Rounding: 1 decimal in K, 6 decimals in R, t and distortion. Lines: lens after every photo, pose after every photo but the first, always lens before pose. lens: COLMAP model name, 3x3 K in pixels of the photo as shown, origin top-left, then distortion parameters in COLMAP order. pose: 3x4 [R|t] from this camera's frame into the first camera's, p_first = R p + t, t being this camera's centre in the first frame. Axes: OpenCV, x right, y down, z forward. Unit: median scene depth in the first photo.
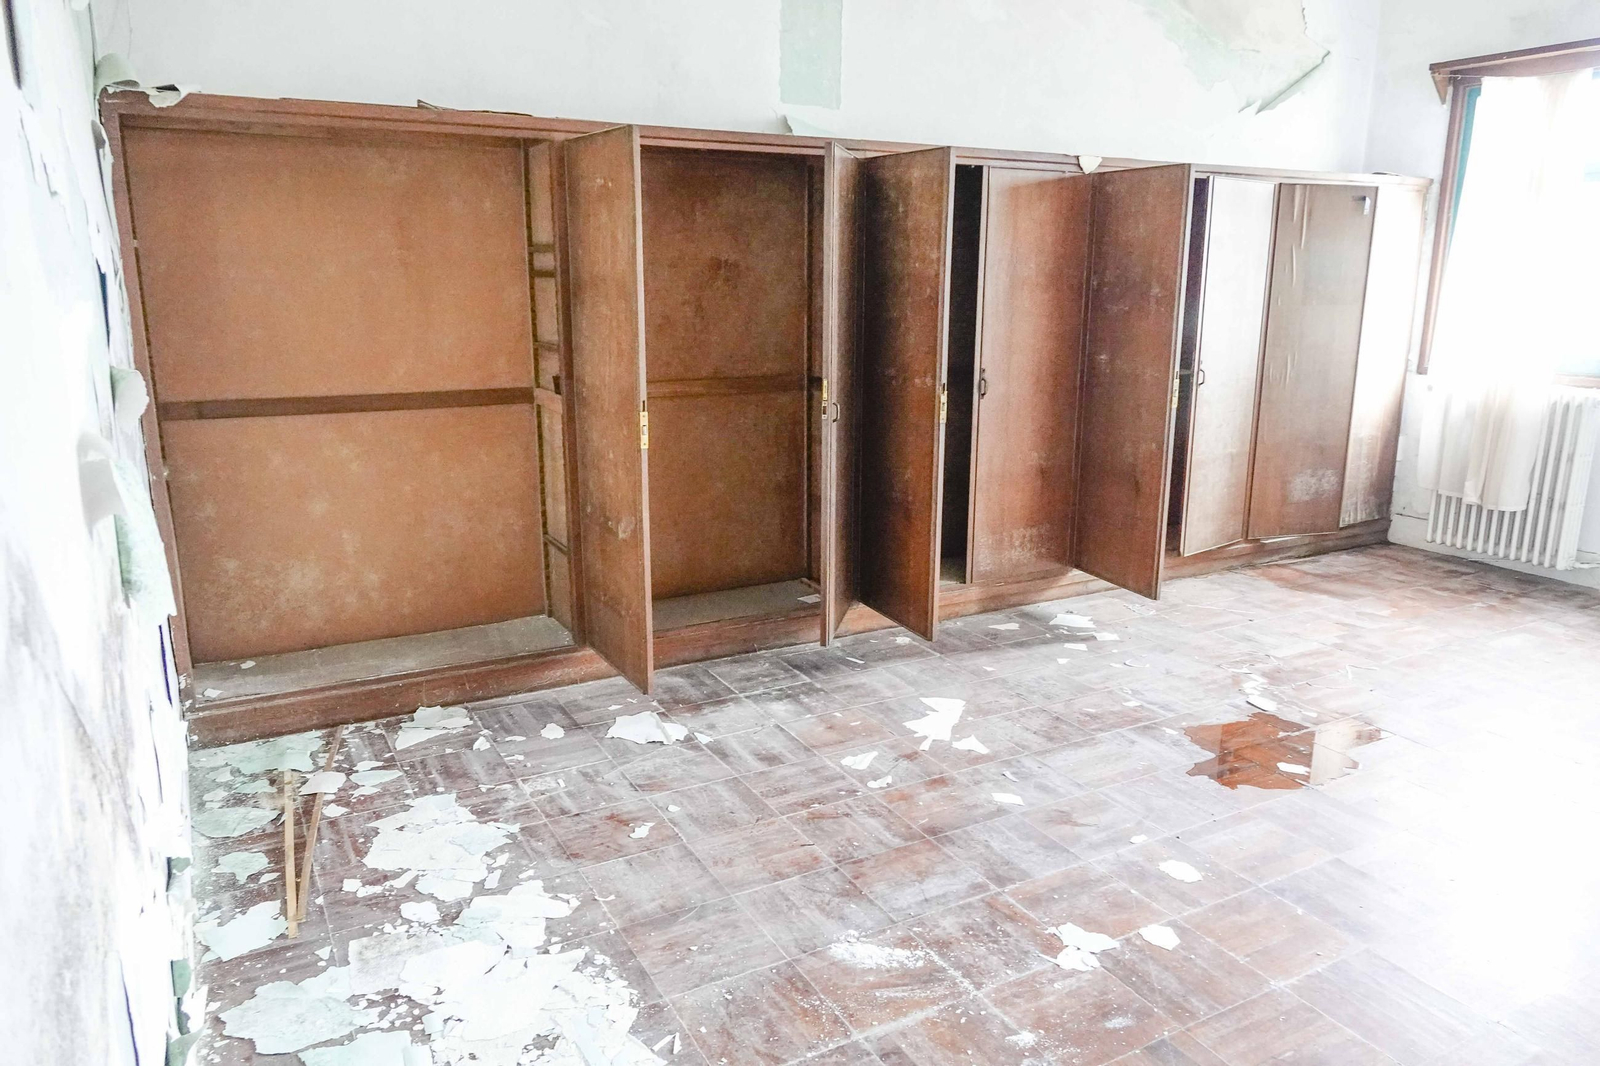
lens RADIAL K [[1113.6, 0, 803.5], [0, 1113.6, 533.6], [0, 0, 1]] dist [0.000736, 0.002705]
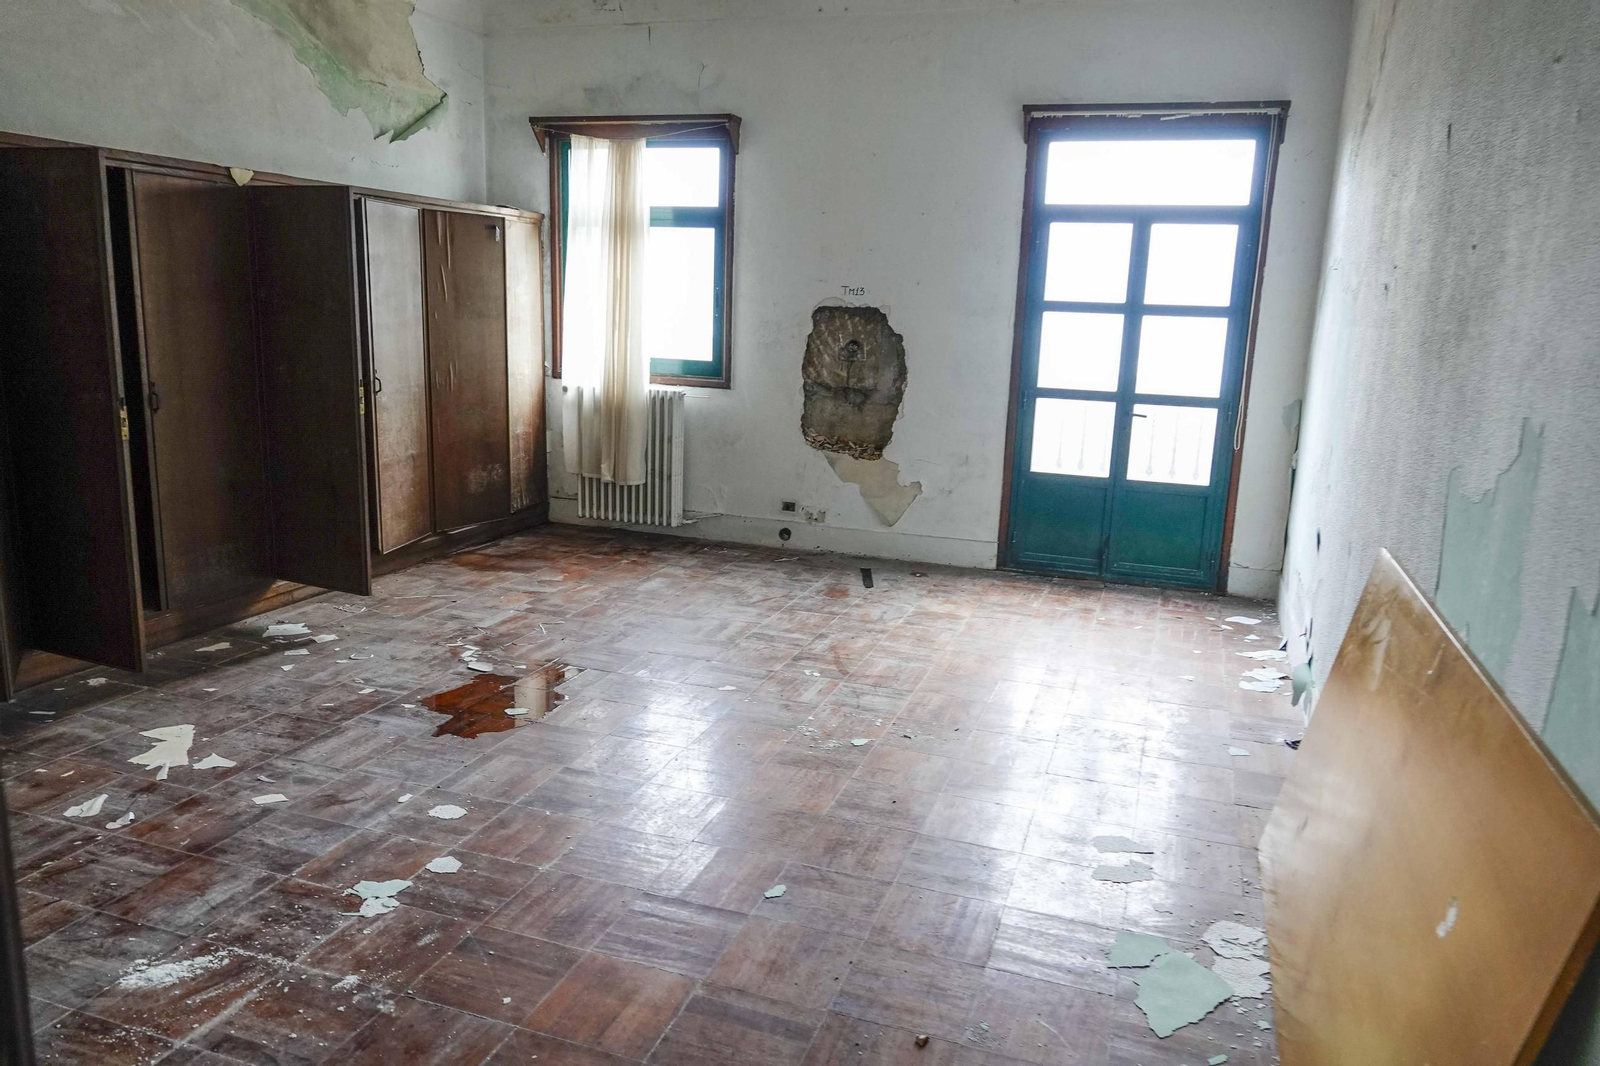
lens RADIAL K [[1113.6, 0, 803.5], [0, 1113.6, 533.6], [0, 0, 1]] dist [0.000736, 0.002705]
pose [[0.741786, -0.117016, 0.660349, -0.081986], [0.123977, 0.991615, 0.036451, 0.016521], [-0.659078, 0.054829, 0.750073, -0.084036]]
